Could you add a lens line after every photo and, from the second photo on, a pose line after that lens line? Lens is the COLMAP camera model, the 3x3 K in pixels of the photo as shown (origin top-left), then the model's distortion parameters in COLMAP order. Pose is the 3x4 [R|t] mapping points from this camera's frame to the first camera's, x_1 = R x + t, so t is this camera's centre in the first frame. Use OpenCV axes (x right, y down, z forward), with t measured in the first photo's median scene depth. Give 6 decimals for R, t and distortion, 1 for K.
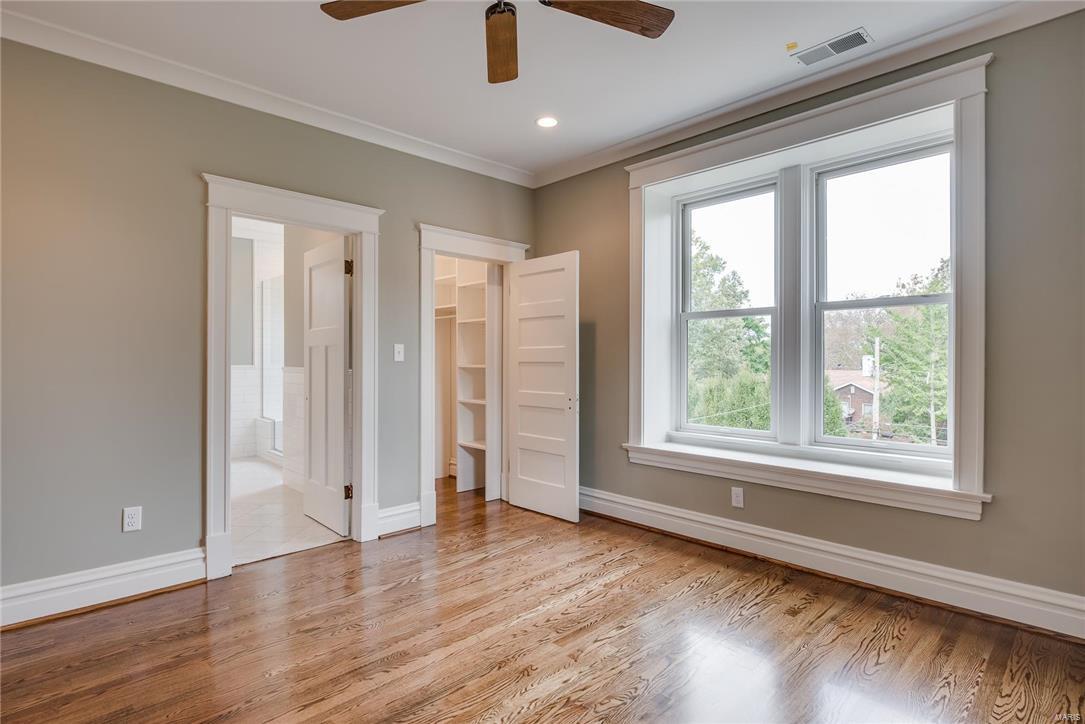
lens RADIAL K [[547.9, 0, 539.4], [0, 547.9, 370.1], [0, 0, 1]] dist [-0.012886, -0.000508]
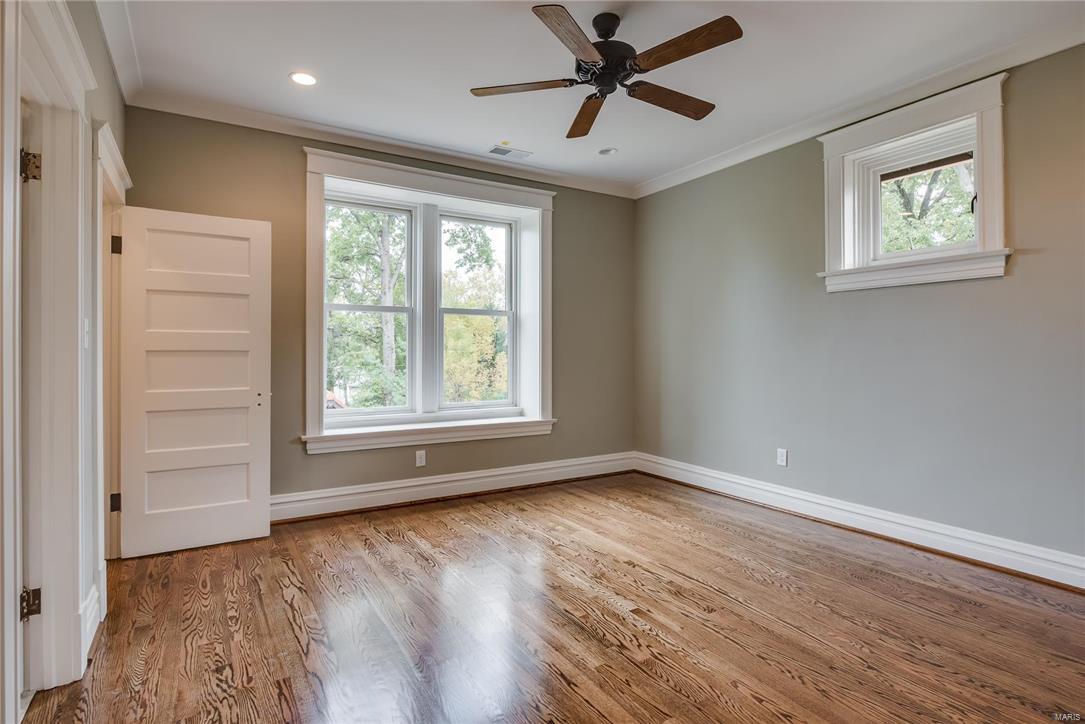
lens RADIAL K [[552.0, 0, 539.3], [0, 552.0, 357.9], [0, 0, 1]] dist [-0.005603, -0.001110]
pose [[0.212049, -0.011275, 0.977194, -0.767351], [0.015471, 0.999847, 0.008179, -0.003821], [-0.977136, 0.013384, 0.212191, 0.436413]]
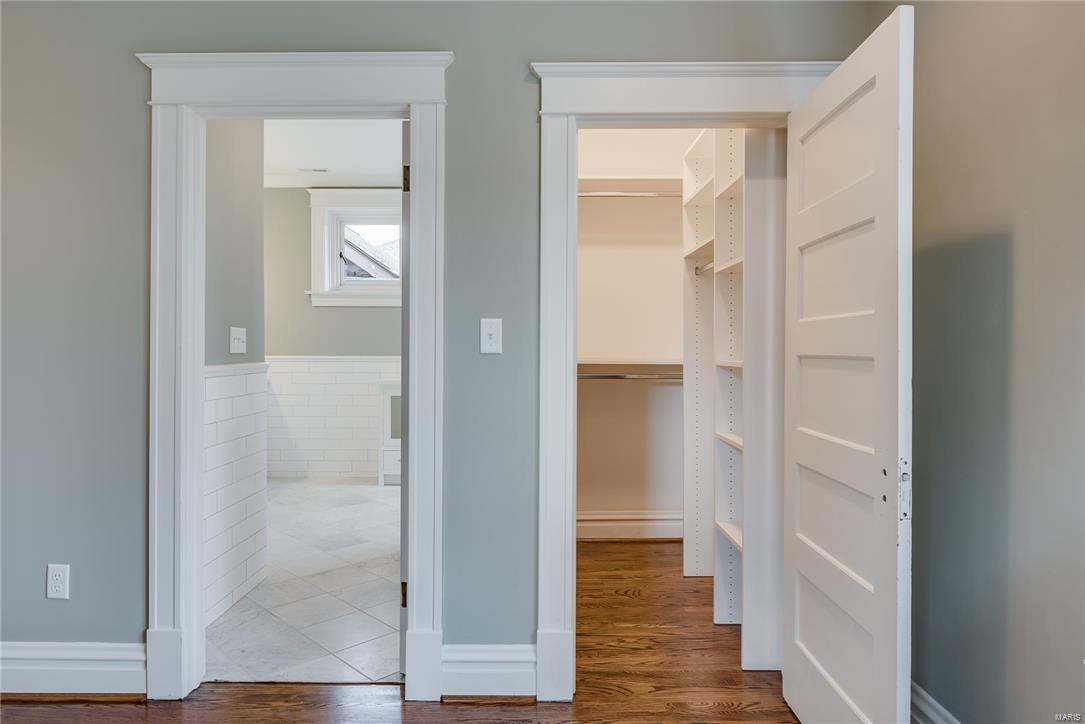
lens RADIAL K [[670.0, 0, 542.5], [0, 670.0, 362.0], [0, 0, 1]] dist [-0.000418, -0.002992]
pose [[0.708028, 0.012226, -0.706078, 0.214773], [-0.013065, 0.999906, 0.004213, -0.012025], [0.706063, 0.006241, 0.708121, 0.637257]]
